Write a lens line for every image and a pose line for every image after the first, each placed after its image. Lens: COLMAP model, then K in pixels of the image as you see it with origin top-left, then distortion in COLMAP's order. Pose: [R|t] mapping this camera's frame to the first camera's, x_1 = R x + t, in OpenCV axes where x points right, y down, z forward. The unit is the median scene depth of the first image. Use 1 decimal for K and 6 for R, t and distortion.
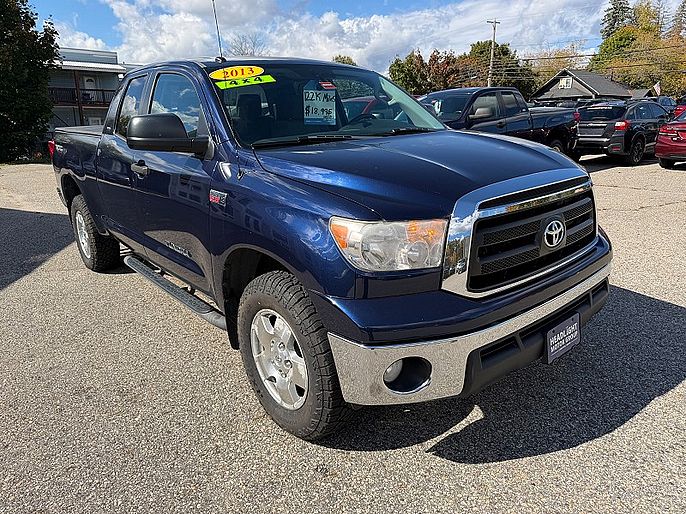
lens RADIAL K [[484.1, 0, 343.0], [0, 484.1, 257.0], [0, 0, 1]] dist [-0.004202, -0.004336]
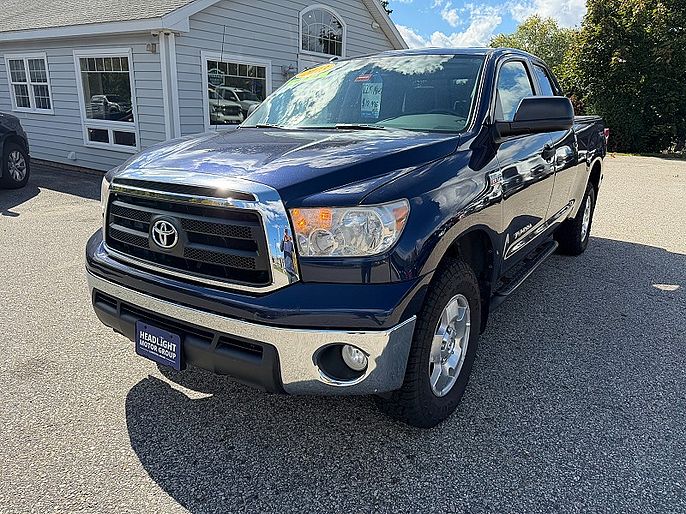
lens RADIAL K [[484.1, 0, 343.0], [0, 484.1, 257.0], [0, 0, 1]] dist [-0.004202, -0.004336]
pose [[0.261468, 0.298637, -0.917851, 0.953284], [-0.285787, 0.932246, 0.221908, -0.213920], [0.921933, 0.204288, 0.329099, 0.689422]]
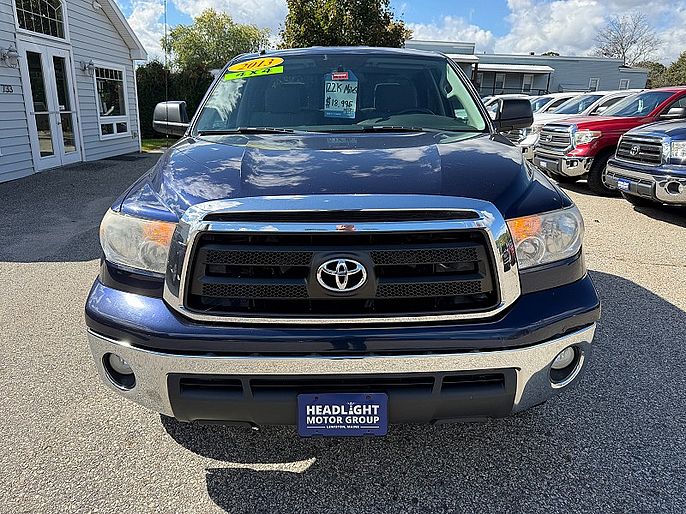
lens RADIAL K [[484.1, 0, 343.0], [0, 484.1, 257.0], [0, 0, 1]] dist [-0.004202, -0.004336]
pose [[0.765063, 0.216728, -0.606389, 0.597504], [-0.204352, 0.974701, 0.090541, -0.096785], [0.610671, 0.054647, 0.789997, 0.277661]]
